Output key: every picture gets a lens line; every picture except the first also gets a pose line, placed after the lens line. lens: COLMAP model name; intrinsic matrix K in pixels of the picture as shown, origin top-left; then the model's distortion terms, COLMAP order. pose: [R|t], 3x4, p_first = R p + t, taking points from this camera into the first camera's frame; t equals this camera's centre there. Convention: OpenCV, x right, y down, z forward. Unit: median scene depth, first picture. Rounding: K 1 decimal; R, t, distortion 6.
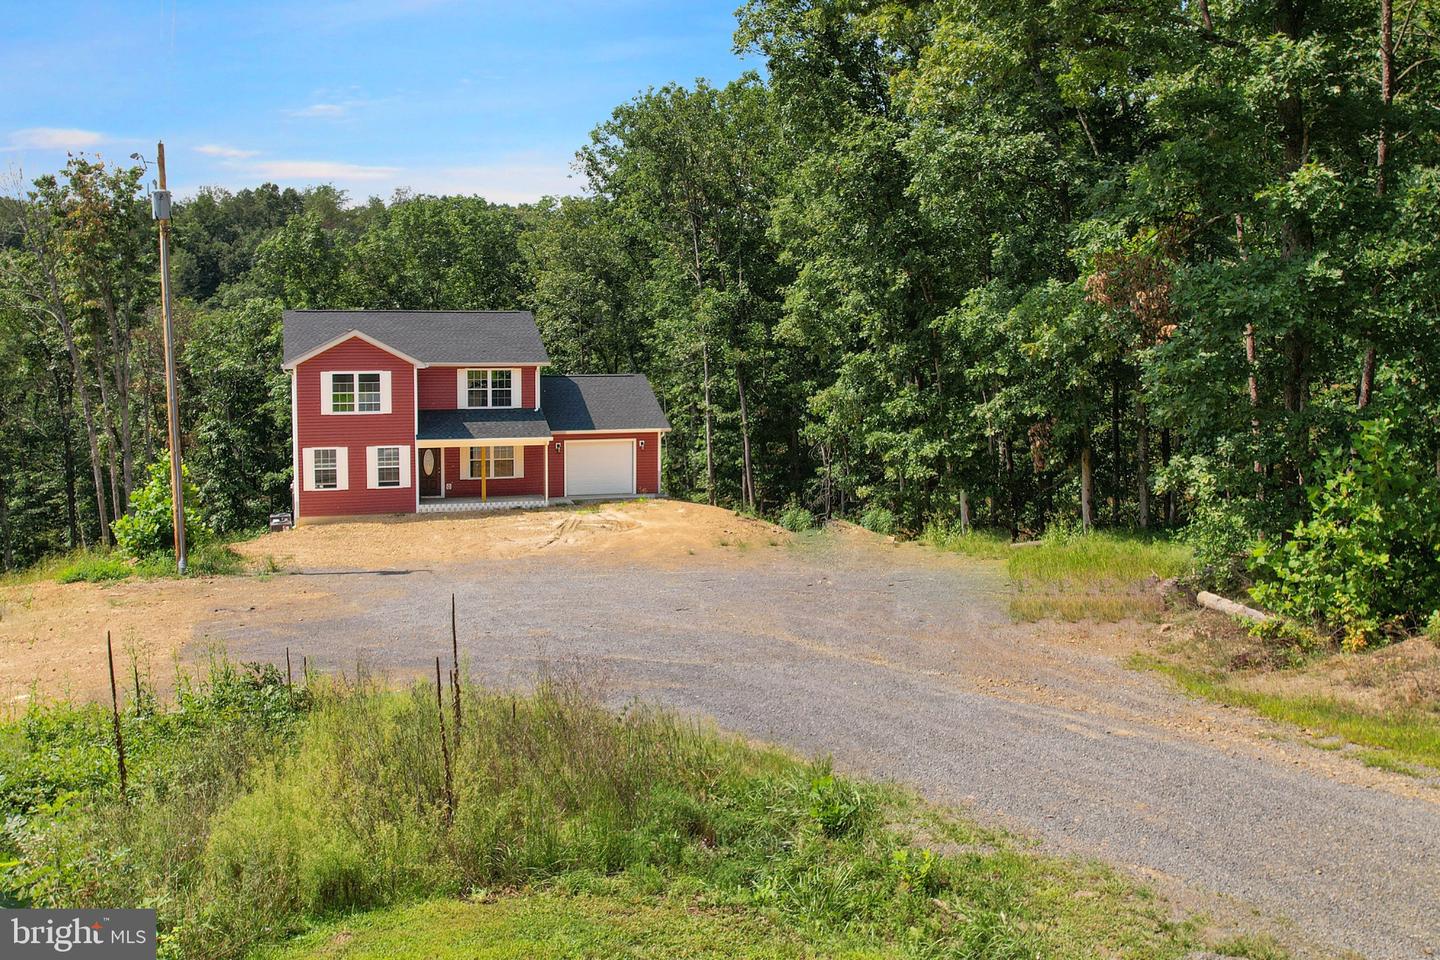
lens RADIAL K [[1310.8, 0, 701.5], [0, 1310.8, 435.3], [0, 0, 1]] dist [-0.038359, 0.014697]
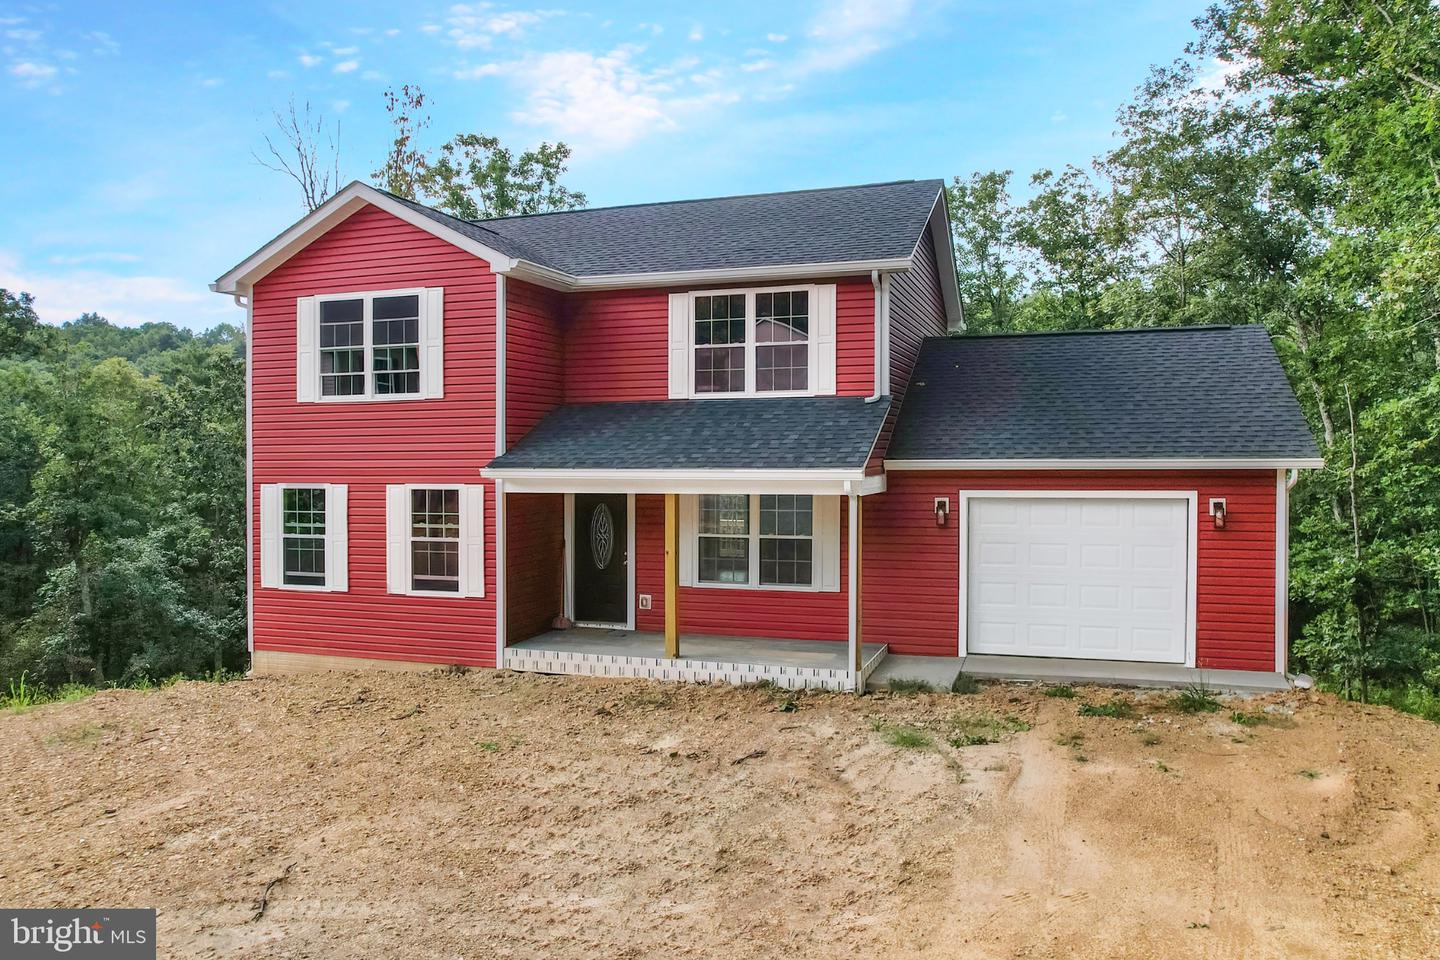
lens RADIAL K [[1059.1, 0, 713.1], [0, 1059.1, 442.4], [0, 0, 1]] dist [-0.055459, 0.019475]
pose [[0.803833, -0.016226, -0.594633, 0.007304], [-0.039853, 0.995913, -0.081050, 0.017220], [0.593518, 0.088849, 0.799901, 0.784042]]
